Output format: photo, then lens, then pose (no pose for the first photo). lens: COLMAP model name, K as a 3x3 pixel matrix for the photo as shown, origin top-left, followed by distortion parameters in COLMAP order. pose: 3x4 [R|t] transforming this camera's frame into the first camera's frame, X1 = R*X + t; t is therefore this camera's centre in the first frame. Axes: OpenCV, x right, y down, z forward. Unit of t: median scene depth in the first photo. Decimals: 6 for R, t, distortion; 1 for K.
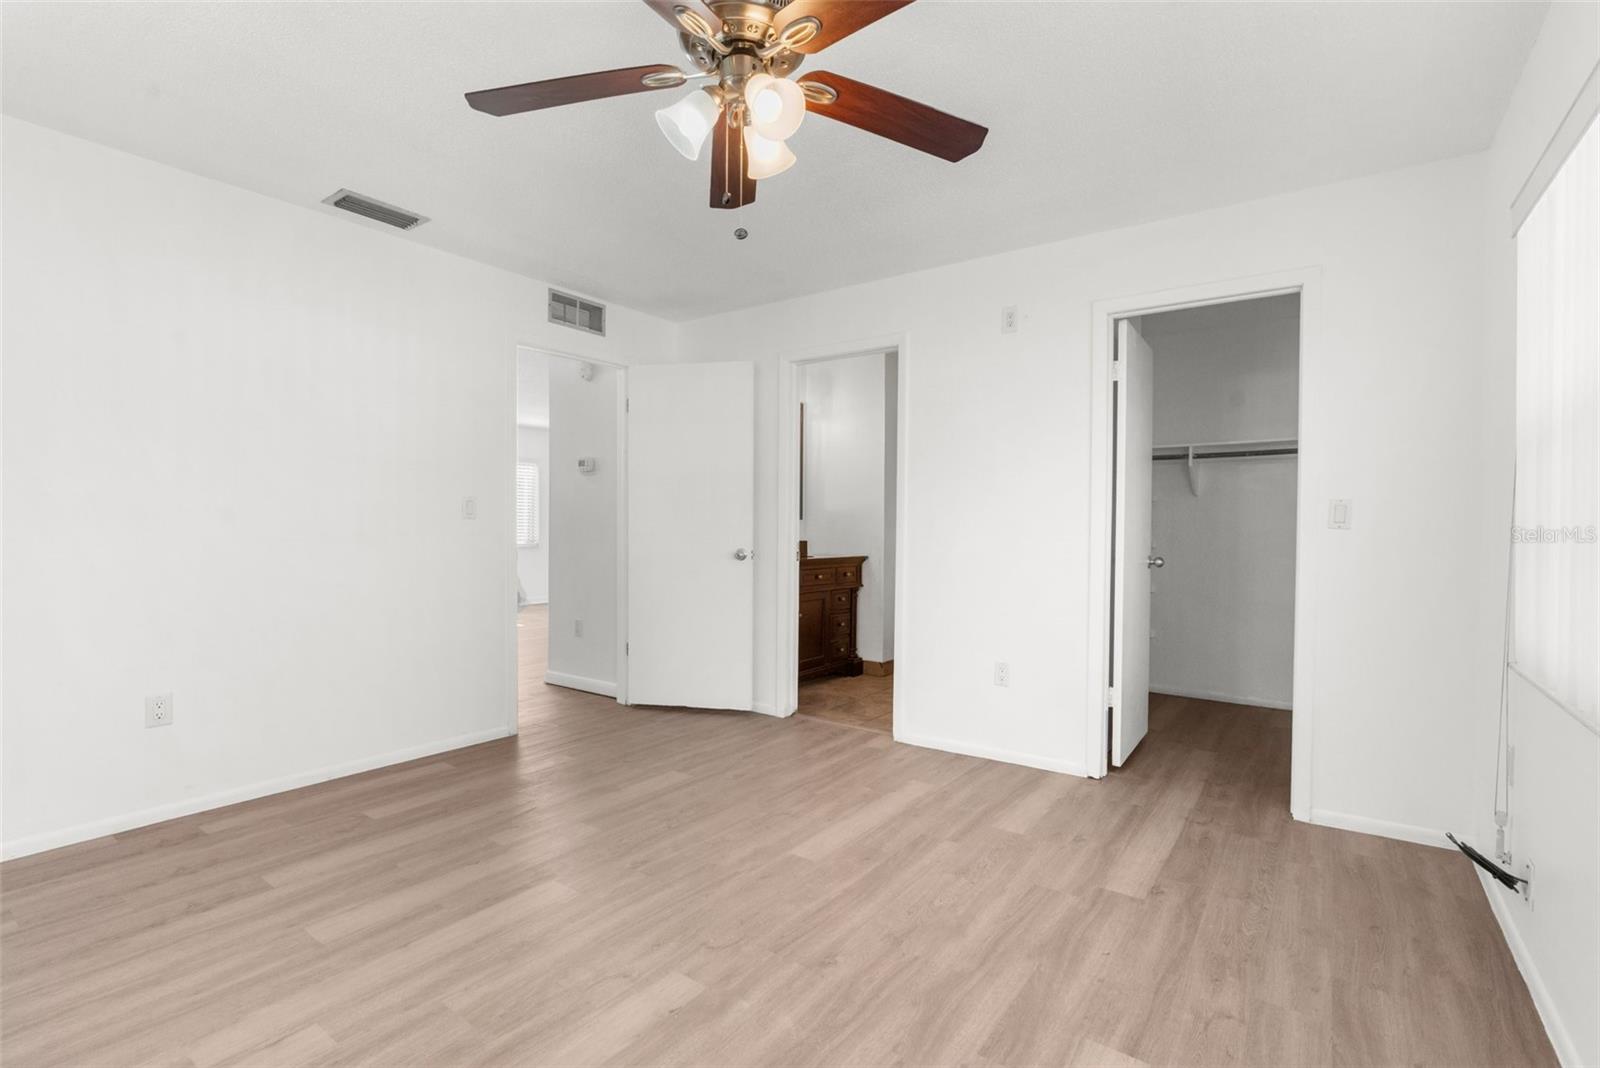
lens RADIAL K [[748.4, 0, 801.7], [0, 748.4, 540.7], [0, 0, 1]] dist [-0.001479, 0.000064]
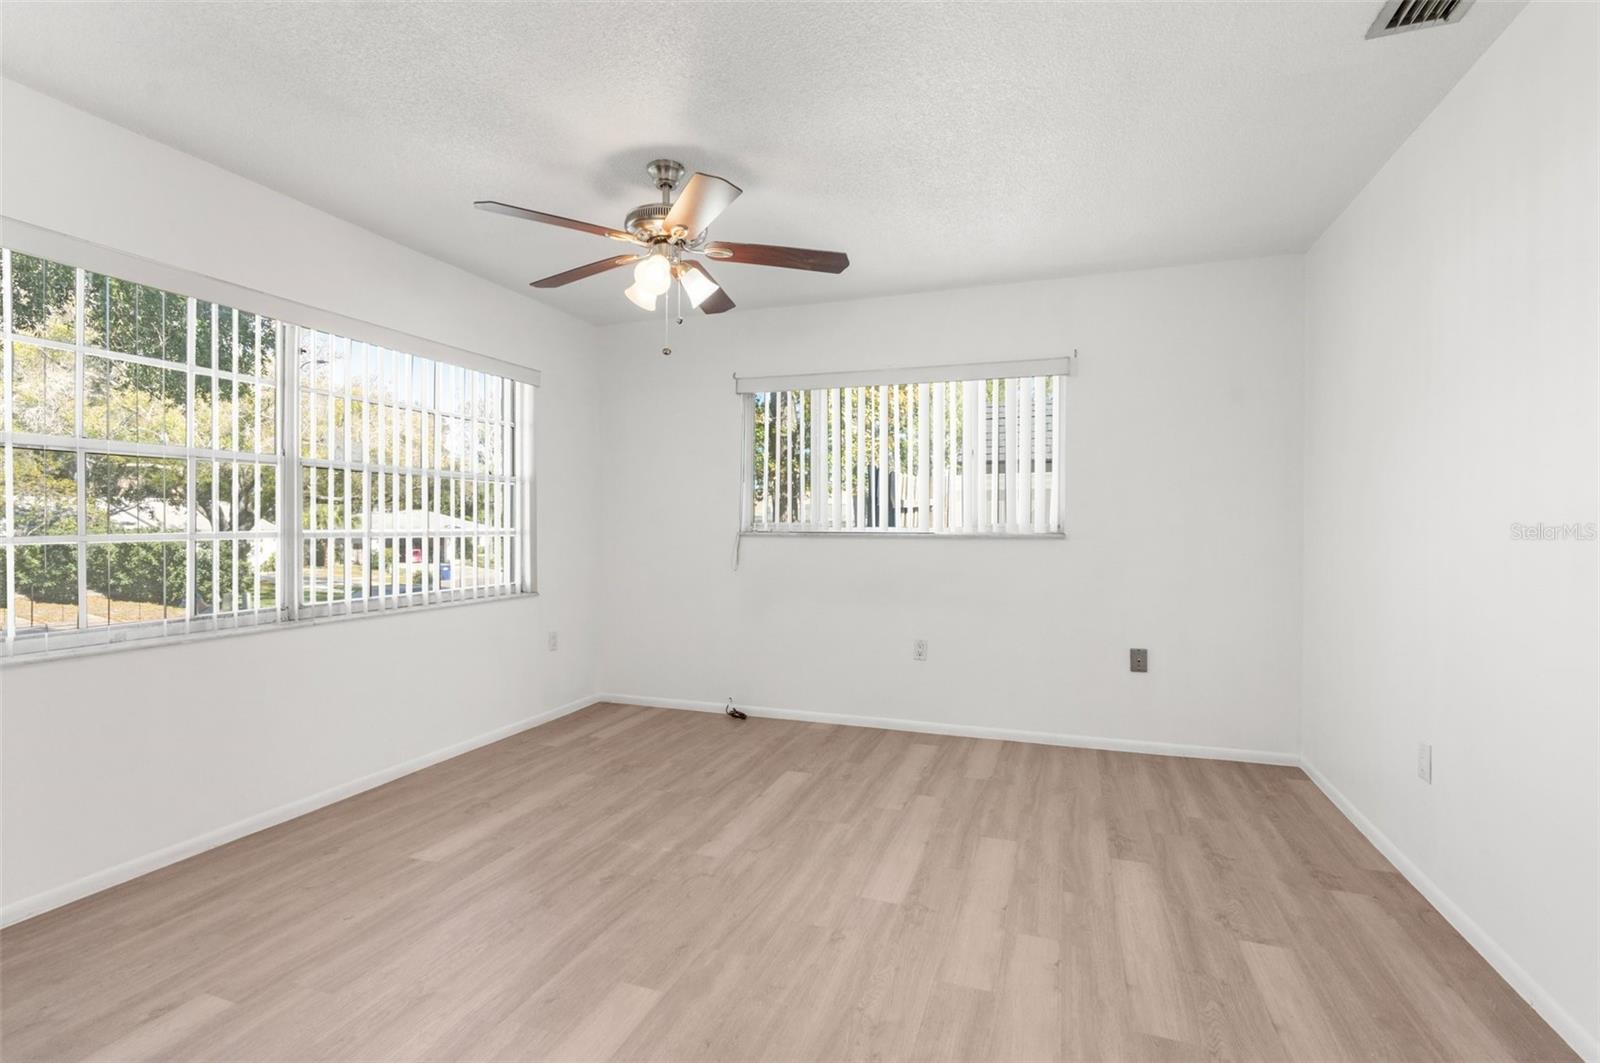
lens RADIAL K [[744.5, 0, 801.5], [0, 744.5, 534.7], [0, 0, 1]] dist [-0.011583, 0.007228]
pose [[-0.961023, -0.007746, -0.276360, 0.065824], [-0.015923, 0.999499, 0.027358, -0.053020], [0.276010, 0.030693, -0.960665, 2.089644]]
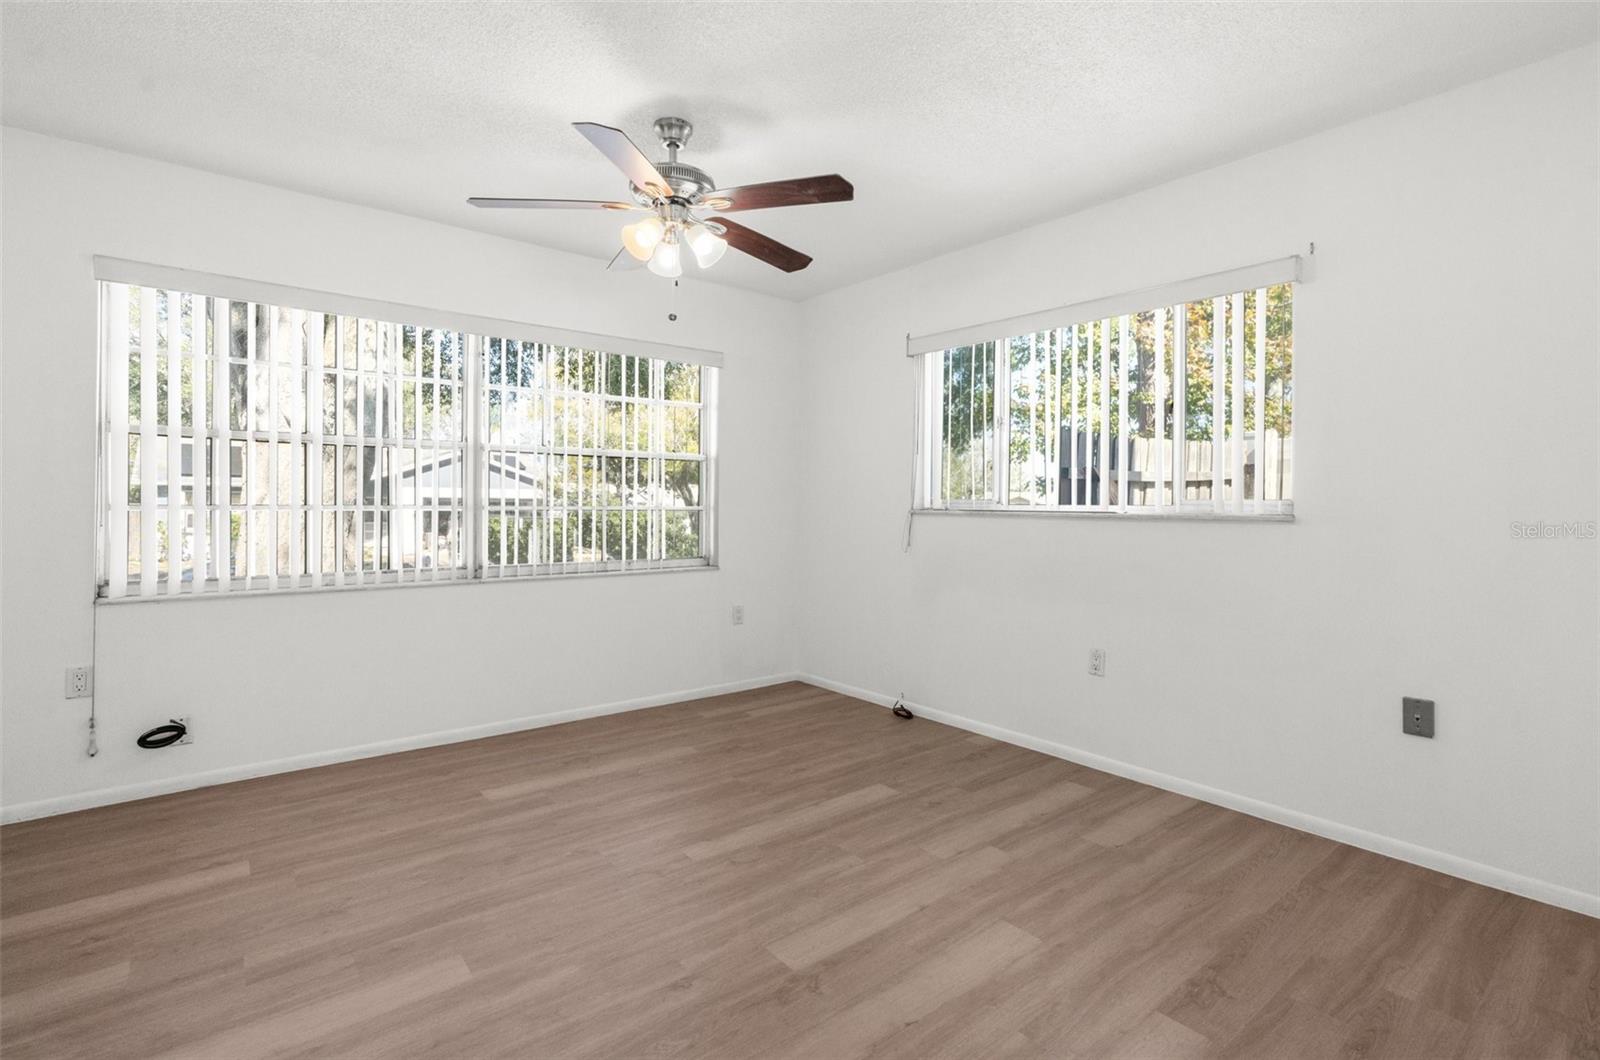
lens RADIAL K [[751.5, 0, 801.2], [0, 751.5, 514.1], [0, 0, 1]] dist [-0.015208, 0.009758]
pose [[-0.964407, -0.017870, 0.263817, -0.597490], [-0.009966, 0.999461, 0.031270, -0.046813], [-0.264233, 0.027528, -0.964066, 1.930226]]
